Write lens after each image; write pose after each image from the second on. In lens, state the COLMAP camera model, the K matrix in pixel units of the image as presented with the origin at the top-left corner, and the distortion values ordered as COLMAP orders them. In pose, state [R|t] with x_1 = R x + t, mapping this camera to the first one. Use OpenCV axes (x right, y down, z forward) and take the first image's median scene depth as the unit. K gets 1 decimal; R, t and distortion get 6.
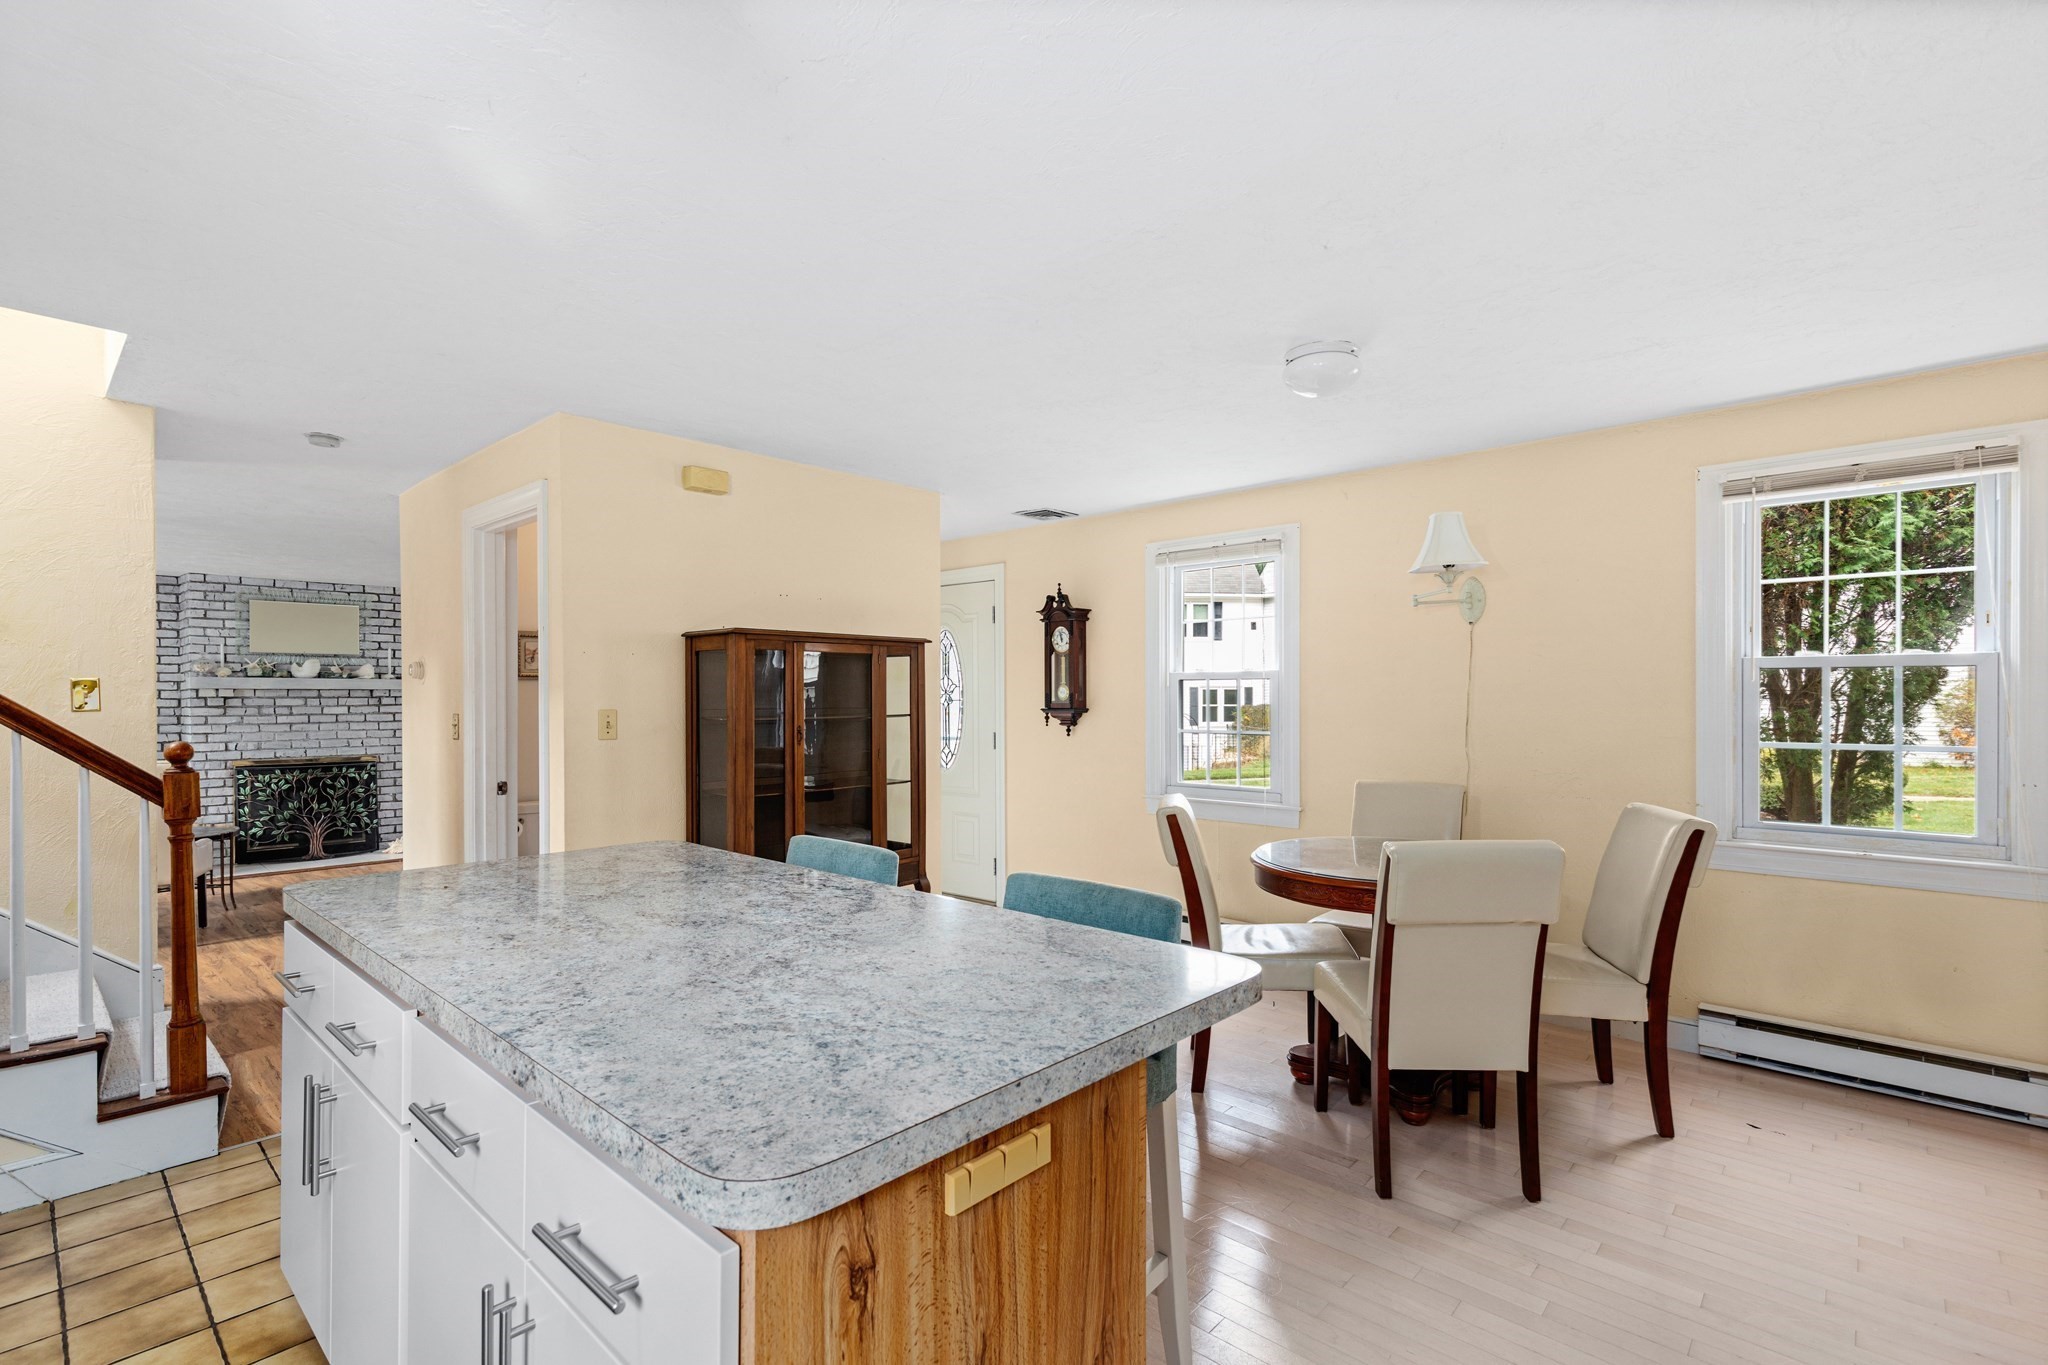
lens RADIAL K [[936.7, 0, 1035.4], [0, 936.7, 700.3], [0, 0, 1]] dist [0.008463, 0.000038]
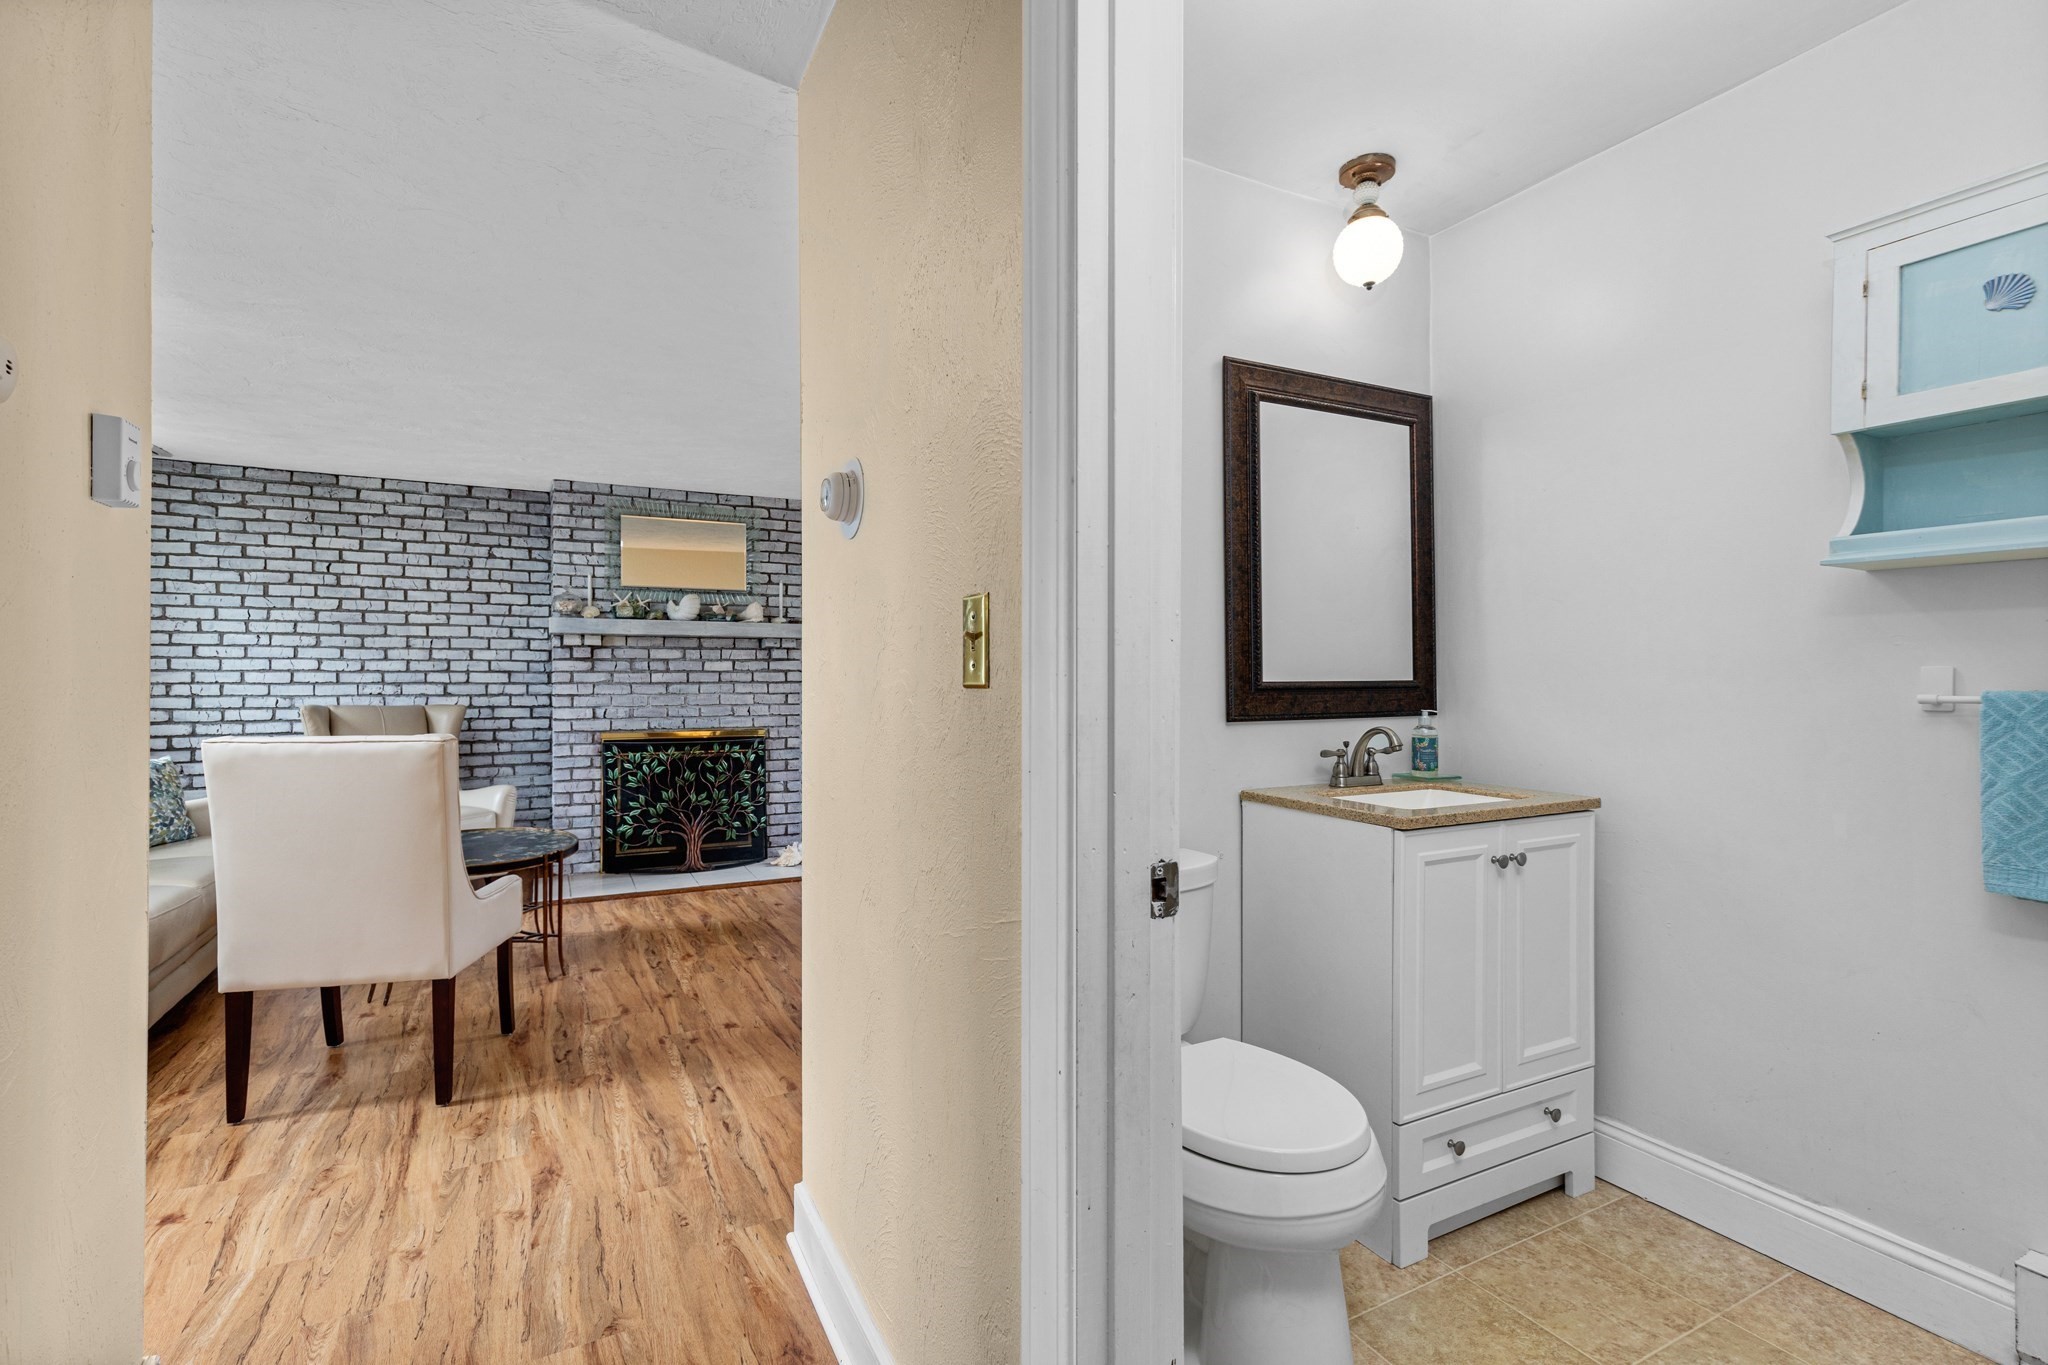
lens RADIAL K [[942.9, 0, 1037.7], [0, 942.9, 673.6], [0, 0, 1]] dist [0.002025, -0.000285]
pose [[0.942275, 0.001637, -0.334837, -0.281405], [-0.003194, 0.999986, -0.004099, 0.020067], [0.334825, 0.004932, 0.942267, 0.418137]]
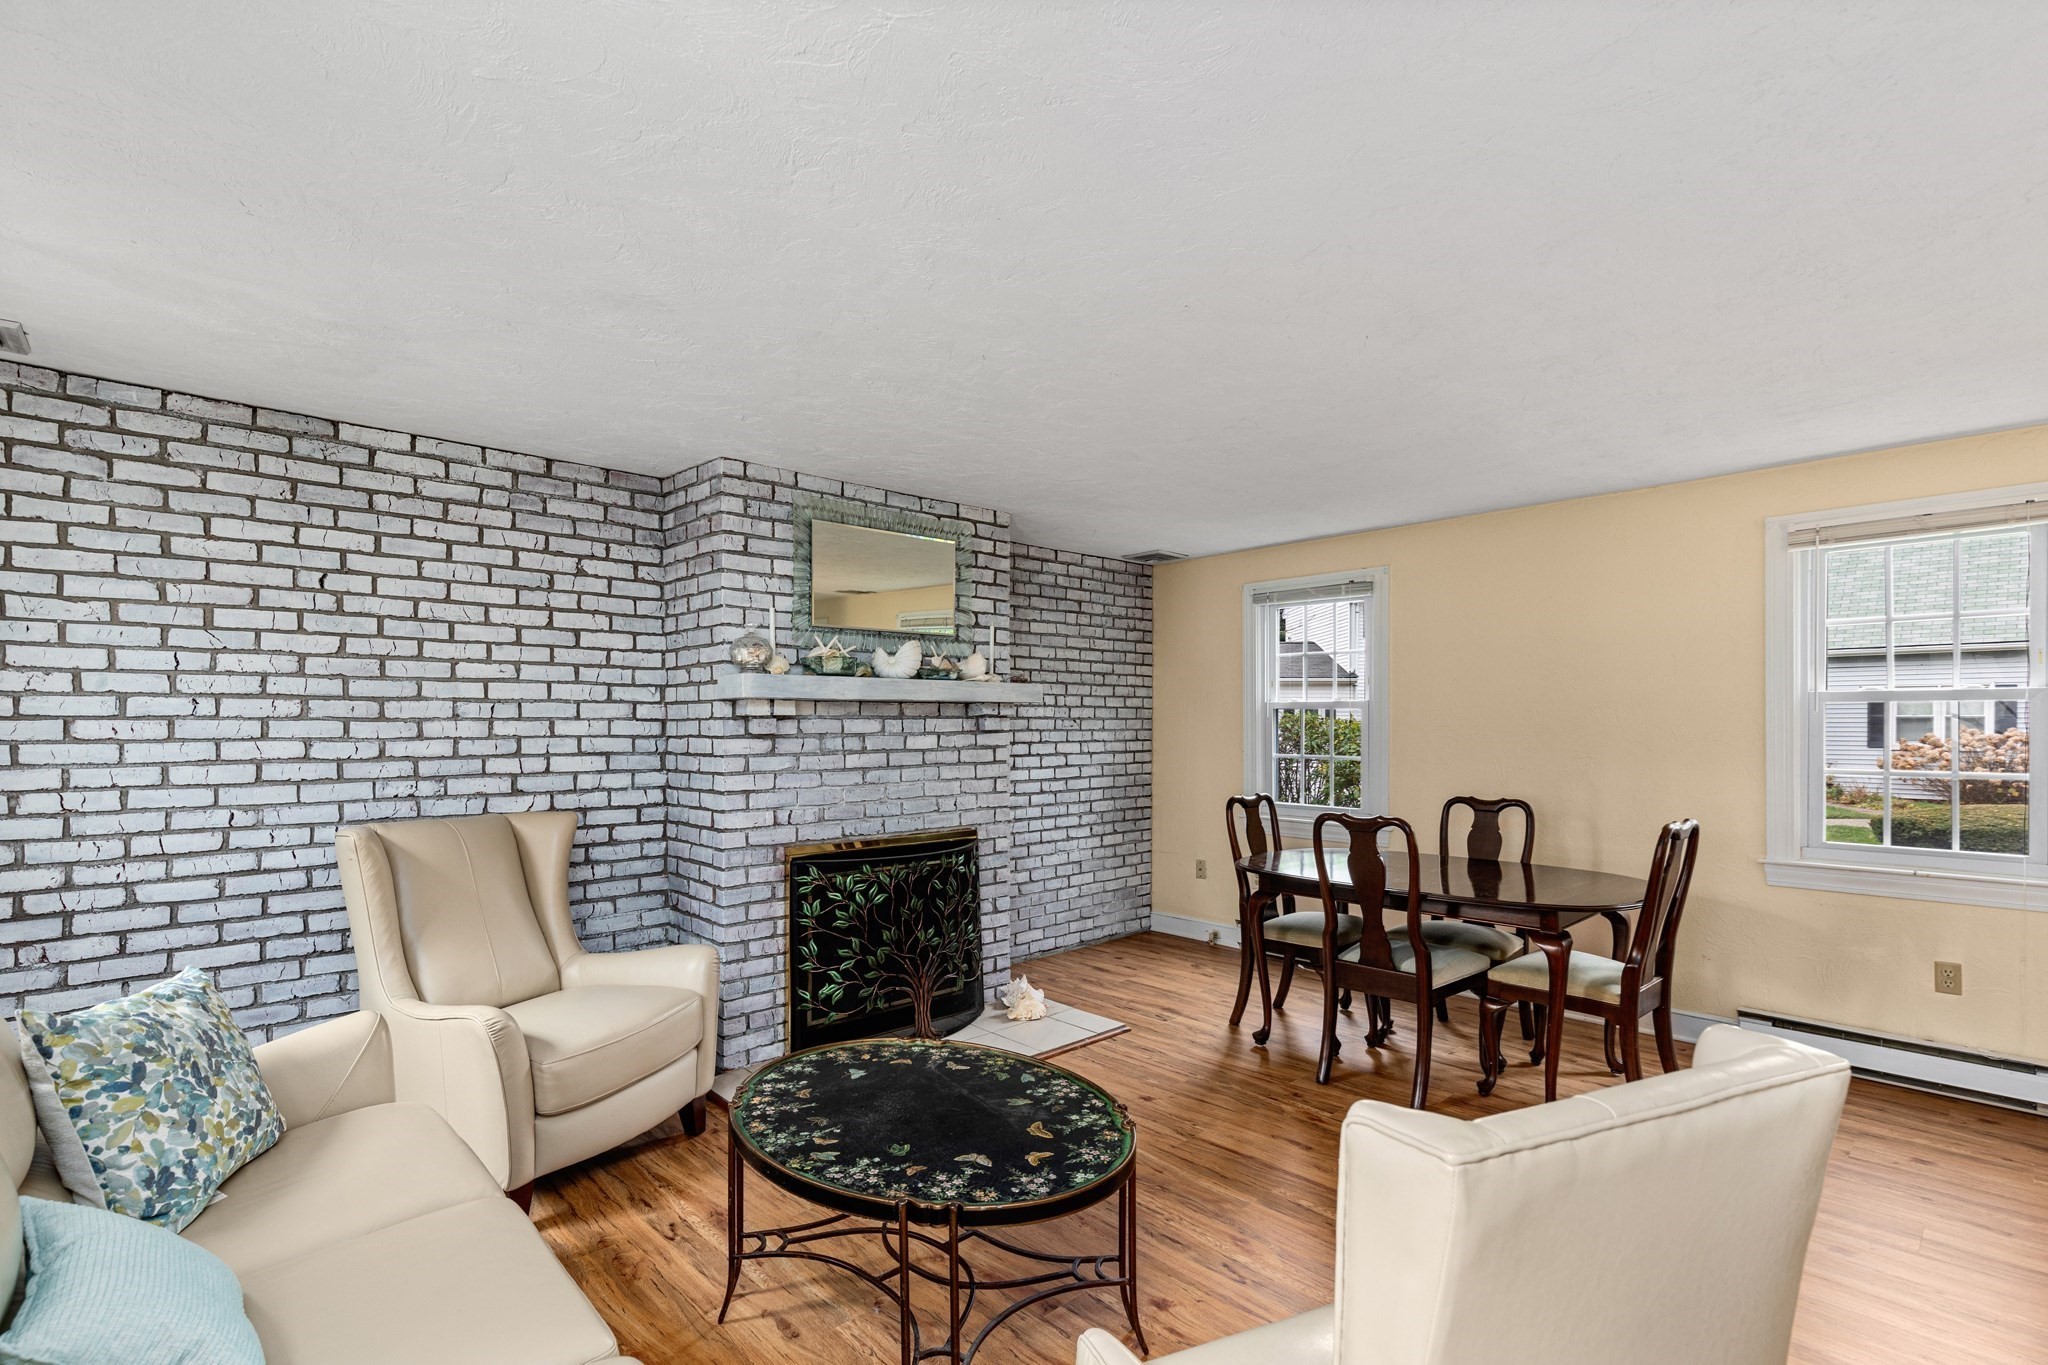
lens RADIAL K [[946.3, 0, 1031.9], [0, 946.3, 726.1], [0, 0, 1]] dist [0.009518, -0.000926]
pose [[0.997030, 0.004765, -0.076861, -0.689446], [-0.004174, 0.999961, 0.007838, -0.002760], [0.076895, -0.007494, 0.997011, 0.520986]]
